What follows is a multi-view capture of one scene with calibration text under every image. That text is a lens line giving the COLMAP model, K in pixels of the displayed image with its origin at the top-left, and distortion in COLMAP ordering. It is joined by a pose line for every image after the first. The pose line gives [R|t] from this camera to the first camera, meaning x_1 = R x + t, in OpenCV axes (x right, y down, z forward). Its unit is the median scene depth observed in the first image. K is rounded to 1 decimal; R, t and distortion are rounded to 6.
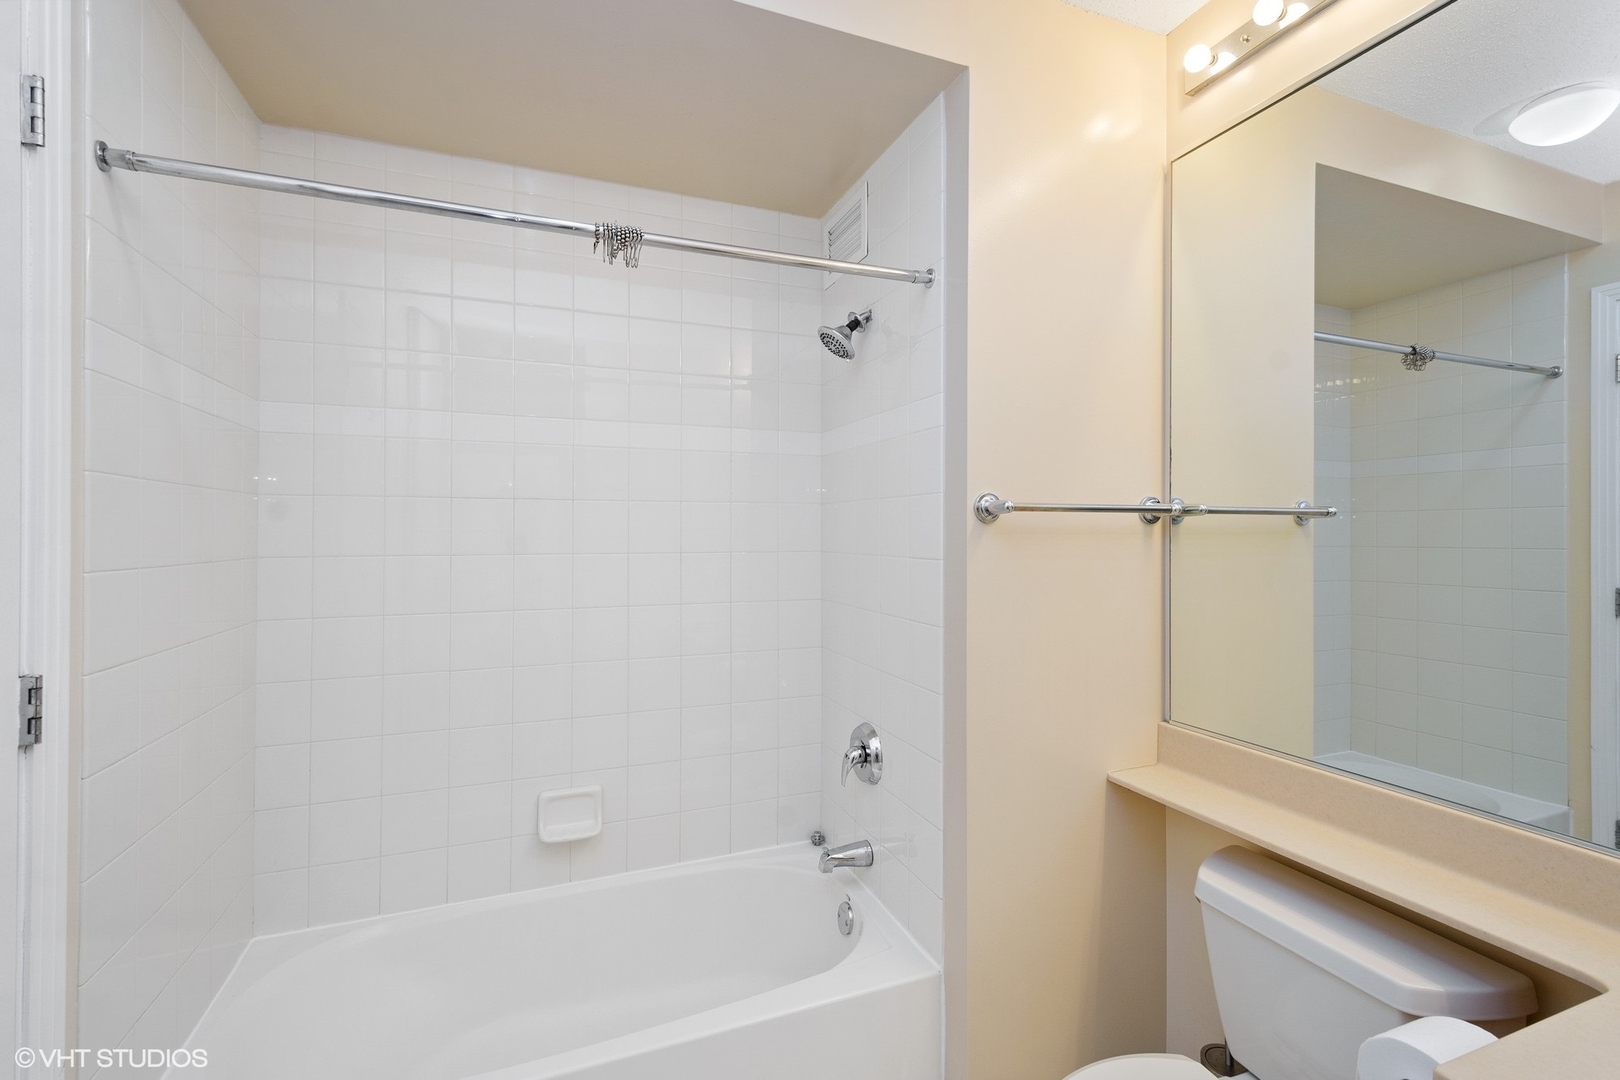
lens RADIAL K [[713.6, 0, 806.1], [0, 713.6, 542.2], [0, 0, 1]] dist [0.001367, 0.000152]
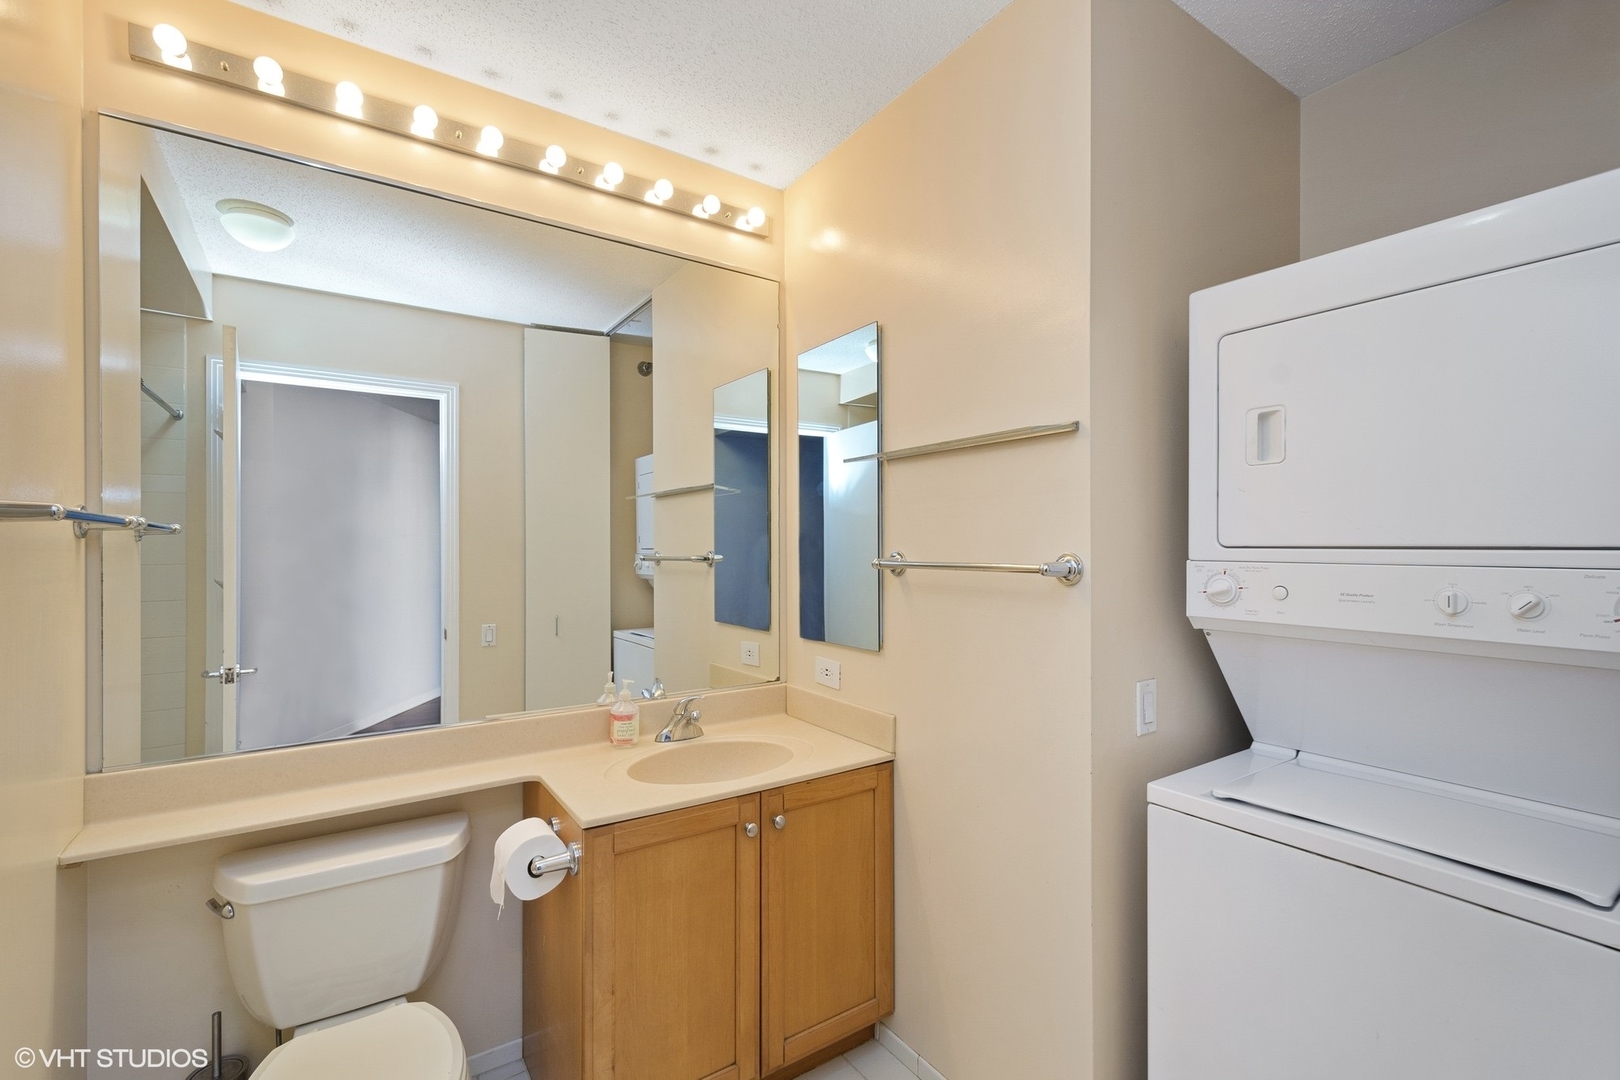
lens RADIAL K [[713.6, 0, 806.1], [0, 713.6, 542.2], [0, 0, 1]] dist [0.001367, 0.000152]
pose [[-0.230574, 0.005165, 0.973041, -0.511433], [0.018265, 0.999833, -0.000979, -0.002928], [-0.972883, 0.017547, -0.230629, 0.371770]]
